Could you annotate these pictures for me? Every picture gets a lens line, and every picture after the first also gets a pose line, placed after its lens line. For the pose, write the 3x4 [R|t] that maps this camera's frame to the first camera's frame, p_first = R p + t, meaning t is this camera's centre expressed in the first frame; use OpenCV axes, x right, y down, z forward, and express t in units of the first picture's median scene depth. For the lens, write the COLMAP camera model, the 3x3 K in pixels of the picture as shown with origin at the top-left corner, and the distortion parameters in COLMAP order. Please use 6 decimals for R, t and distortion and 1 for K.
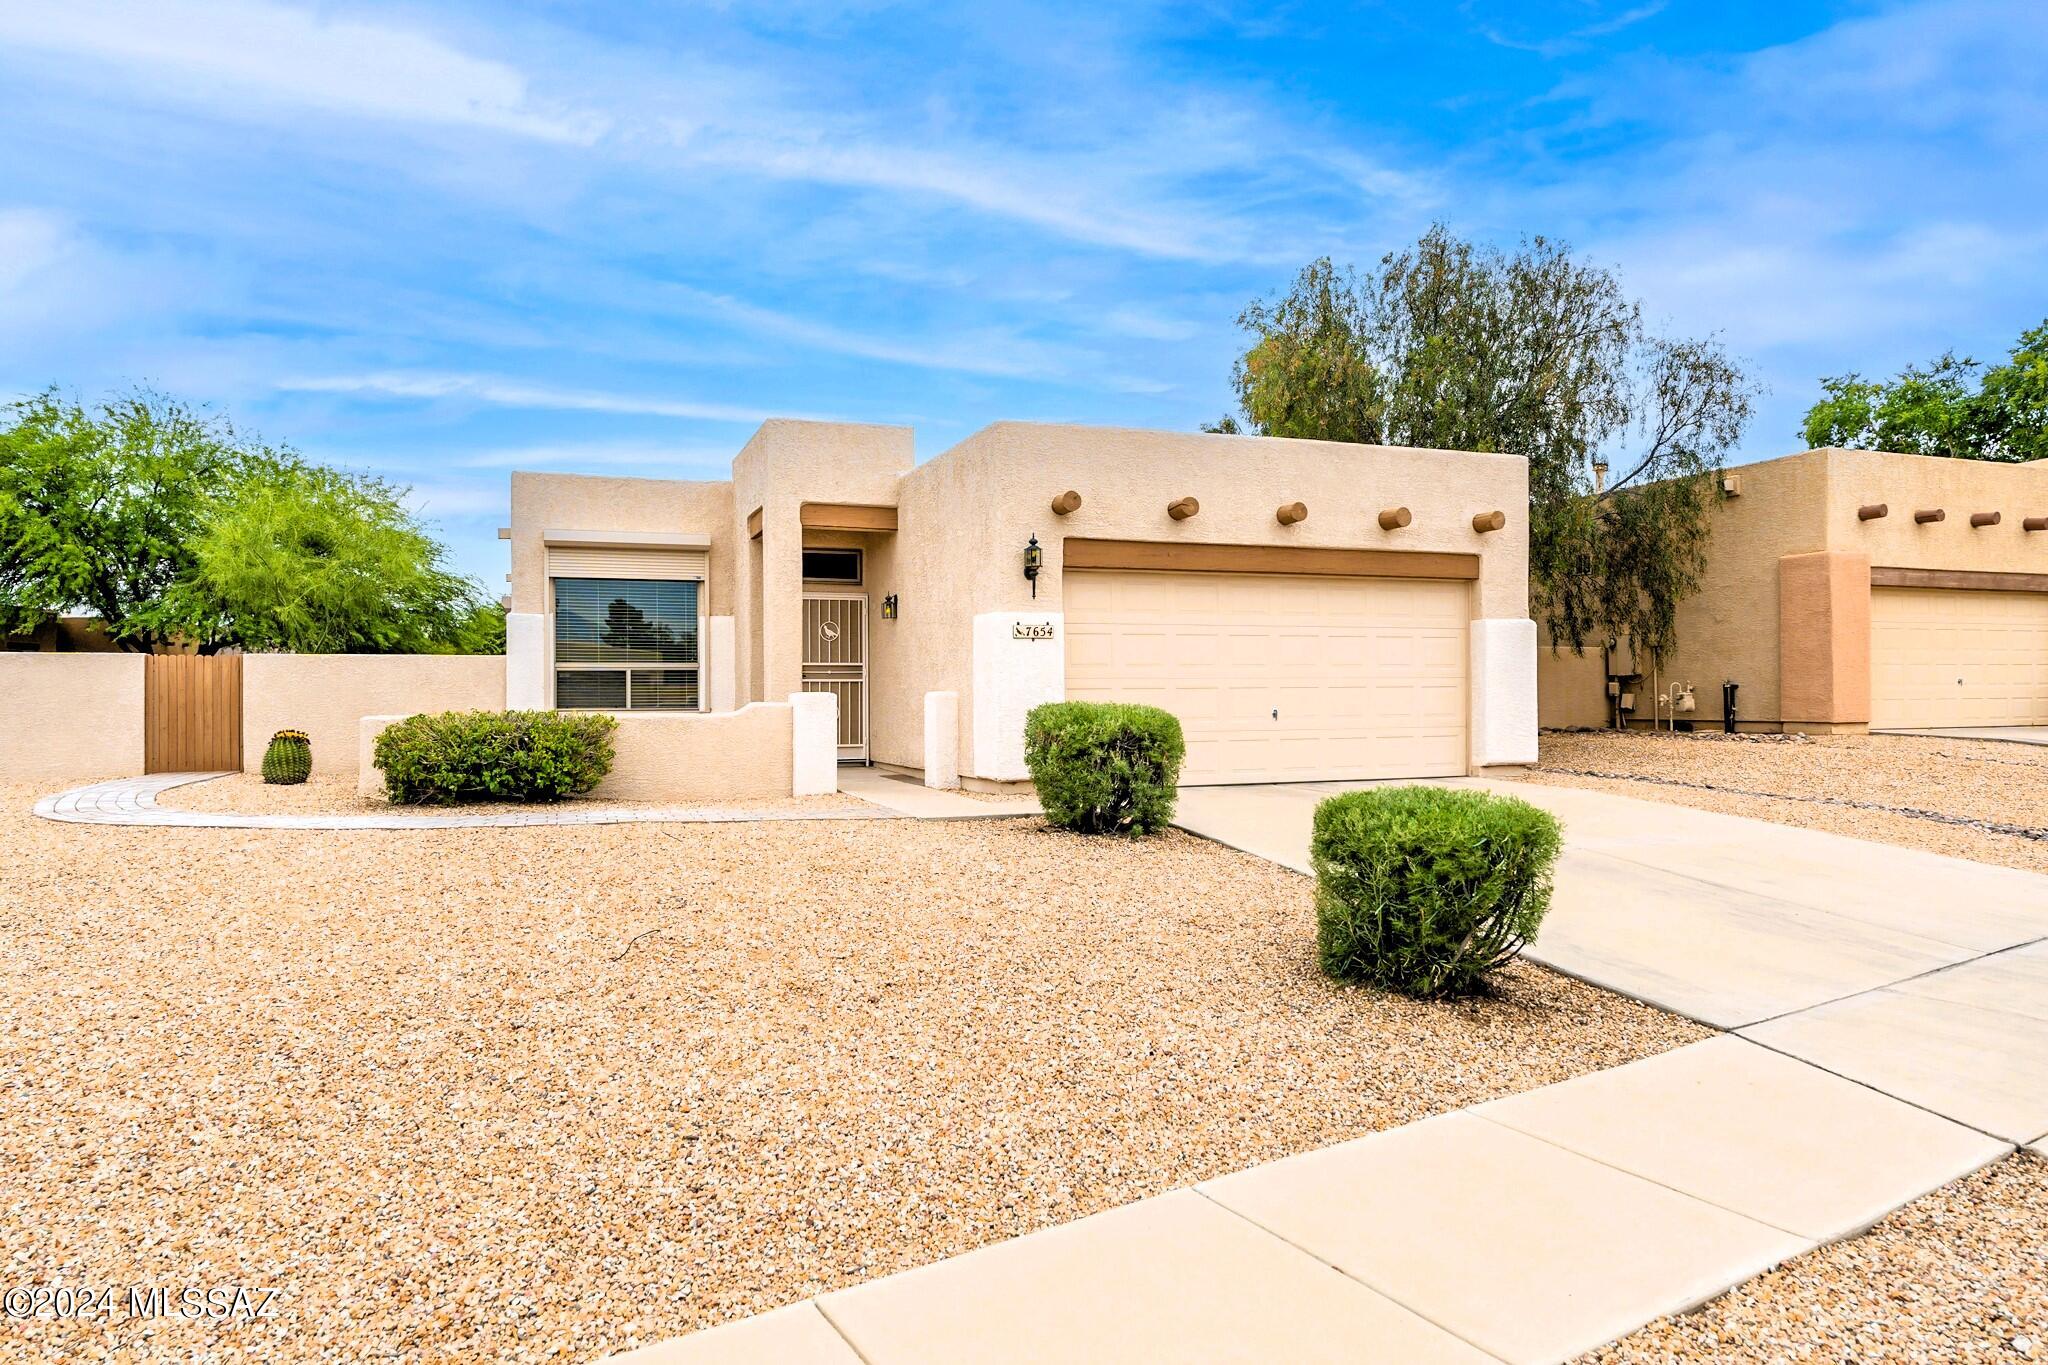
lens RADIAL K [[1293.7, 0, 1019.3], [0, 1293.7, 692.9], [0, 0, 1]] dist [0.004915, 0.001229]
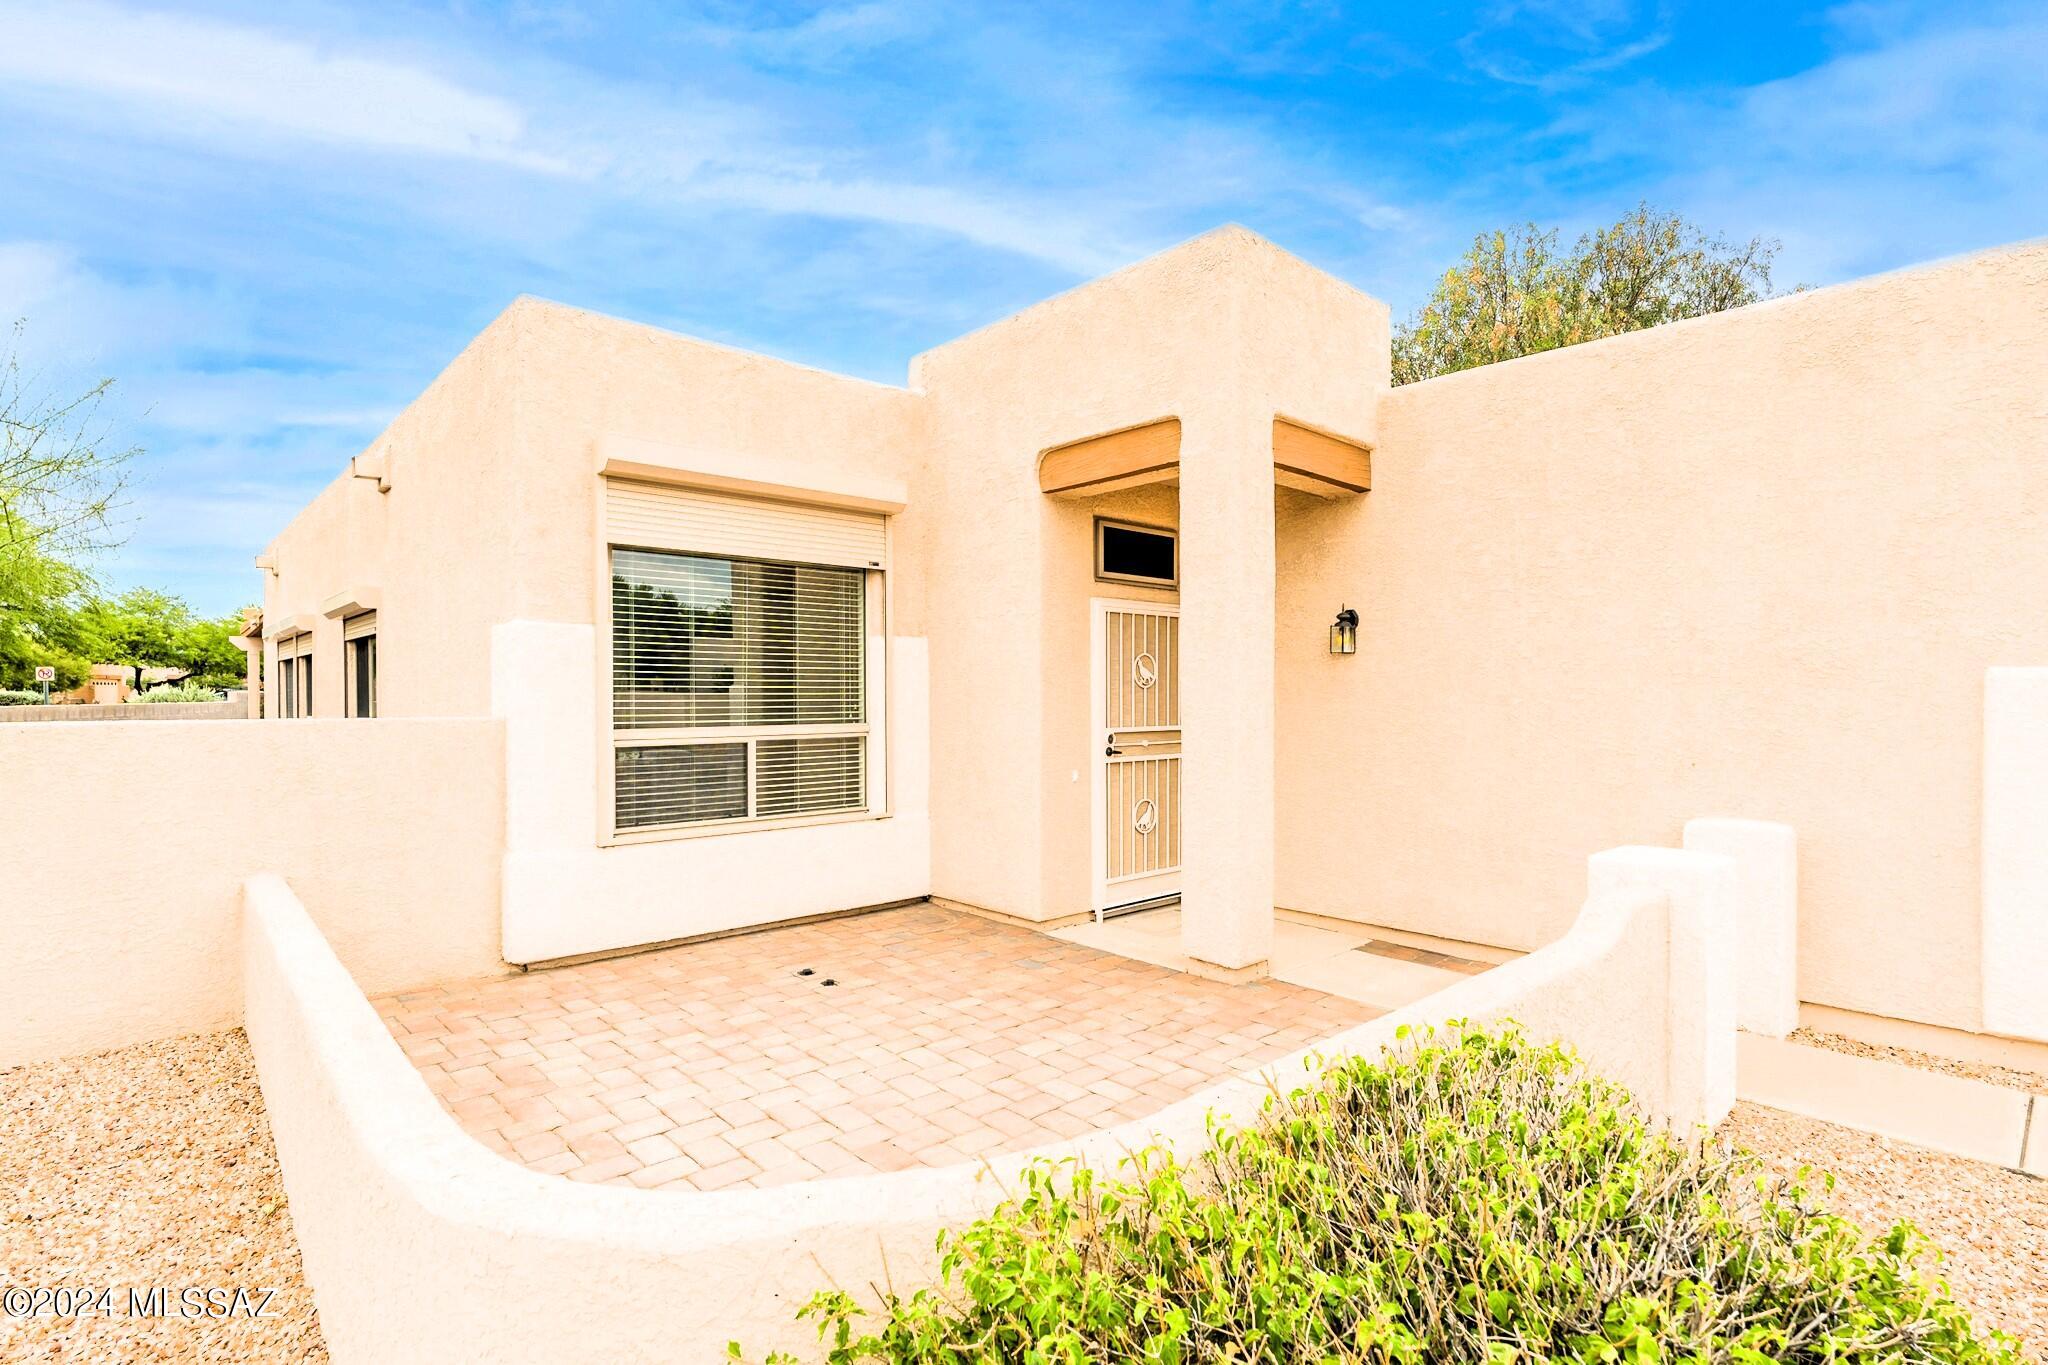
lens RADIAL K [[996.0, 0, 1012.4], [0, 996.0, 697.7], [0, 0, 1]] dist [0.005124, 0.000276]
pose [[0.926117, 0.004830, 0.377206, -0.393308], [-0.006713, 0.999971, 0.003677, -0.039722], [-0.377177, -0.005937, 0.926122, 0.671492]]
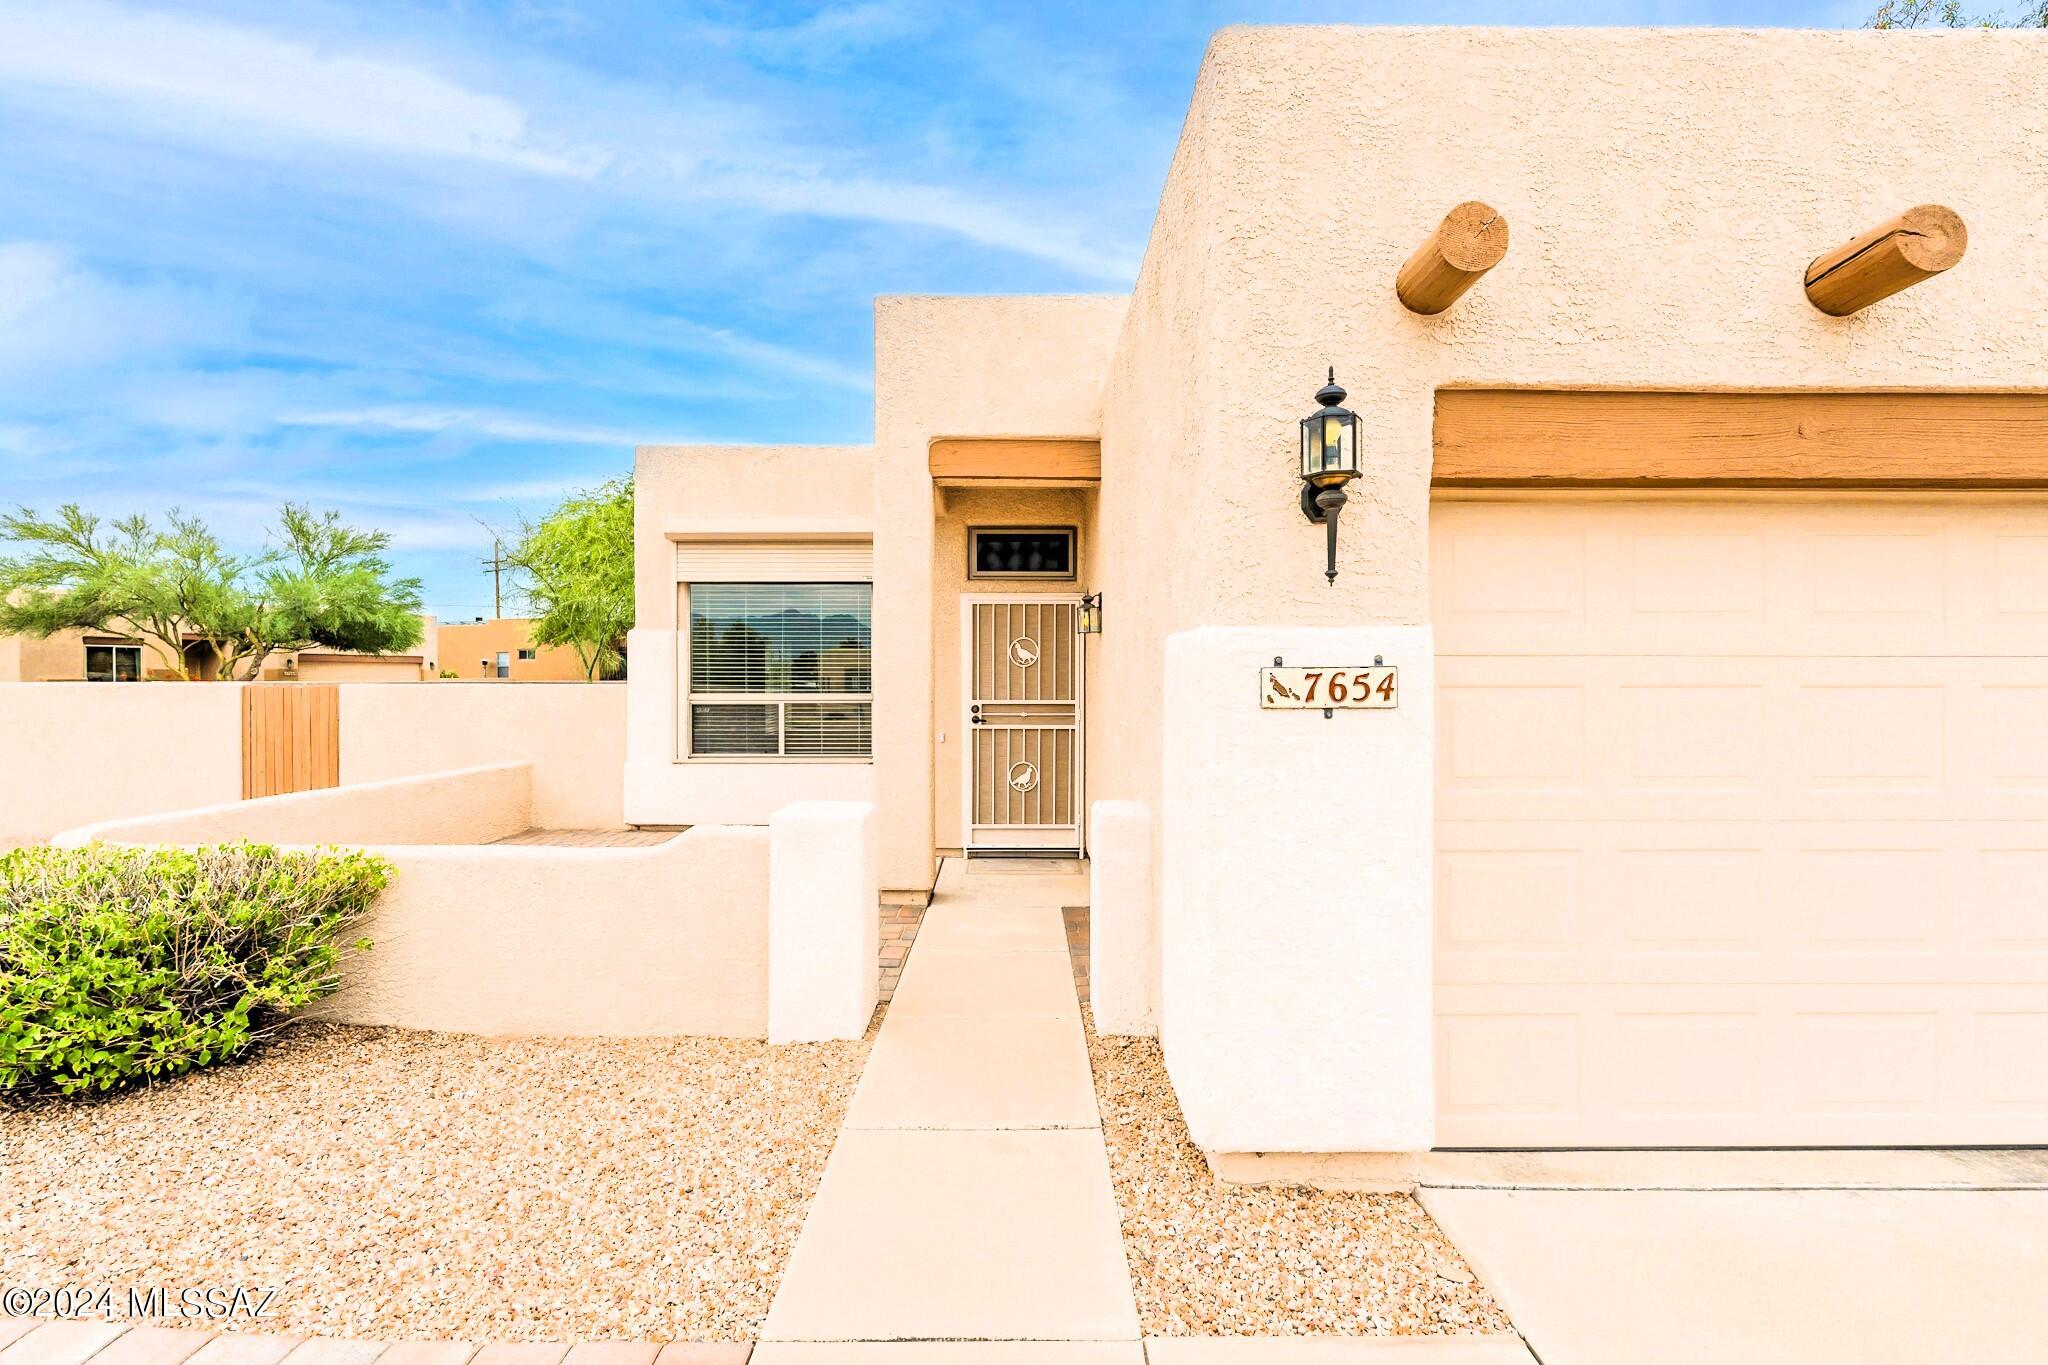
lens RADIAL K [[902.1, 0, 1028.3], [0, 902.1, 671.3], [0, 0, 1]] dist [-0.002854, -0.000186]
pose [[0.939293, 0.006498, -0.343055, 0.013754], [-0.007110, 0.999975, -0.000526, -0.040447], [0.343043, 0.002933, 0.939315, 0.617069]]
